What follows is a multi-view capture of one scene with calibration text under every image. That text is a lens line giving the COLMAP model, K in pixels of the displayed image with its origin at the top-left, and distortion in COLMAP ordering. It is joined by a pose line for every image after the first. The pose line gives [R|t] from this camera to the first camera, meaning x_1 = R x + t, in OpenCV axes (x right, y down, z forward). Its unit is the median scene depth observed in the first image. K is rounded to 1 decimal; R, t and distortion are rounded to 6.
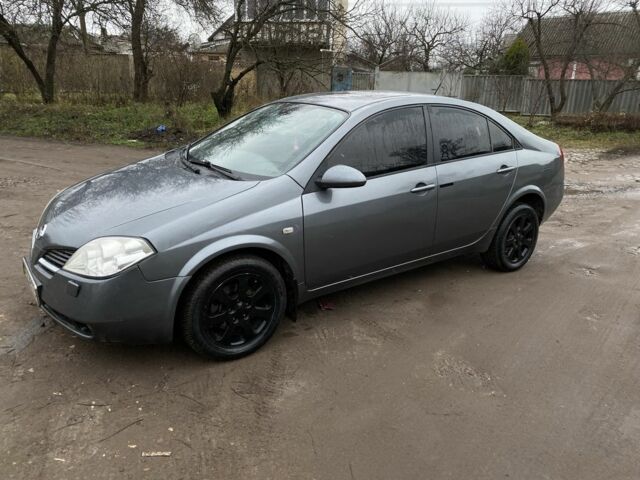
lens RADIAL K [[488.6, 0, 320.0], [0, 488.6, 240.0], [0, 0, 1]] dist [0.026140, -0.020913]
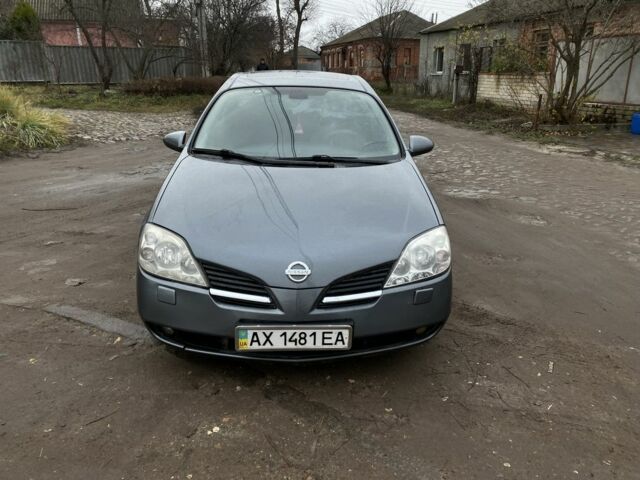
lens RADIAL K [[488.6, 0, 320.0], [0, 488.6, 240.0], [0, 0, 1]] dist [0.026140, -0.020913]
pose [[0.547359, -0.306006, 0.778947, -0.976660], [0.254549, 0.947531, 0.193365, -0.177777], [-0.797247, 0.092440, 0.596533, 0.424643]]
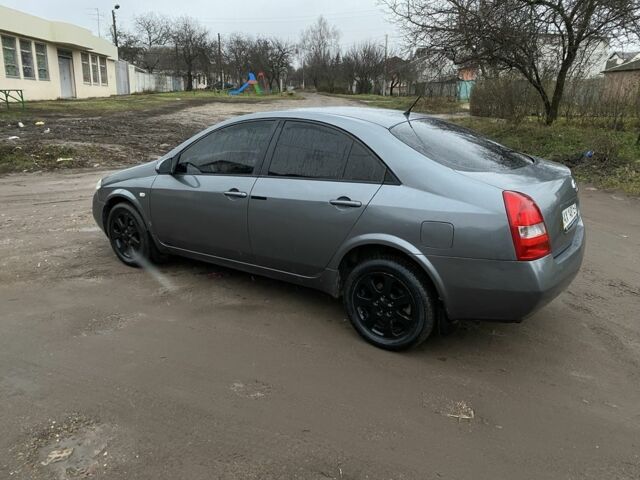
lens RADIAL K [[490.8, 0, 334.4], [0, 490.8, 252.4], [0, 0, 1]] dist [0.014689, -0.005941]
pose [[0.343192, 0.260548, -0.902405, 1.318576], [-0.288748, 0.943497, 0.162599, -0.227630], [0.893781, 0.204764, 0.399033, 0.803798]]
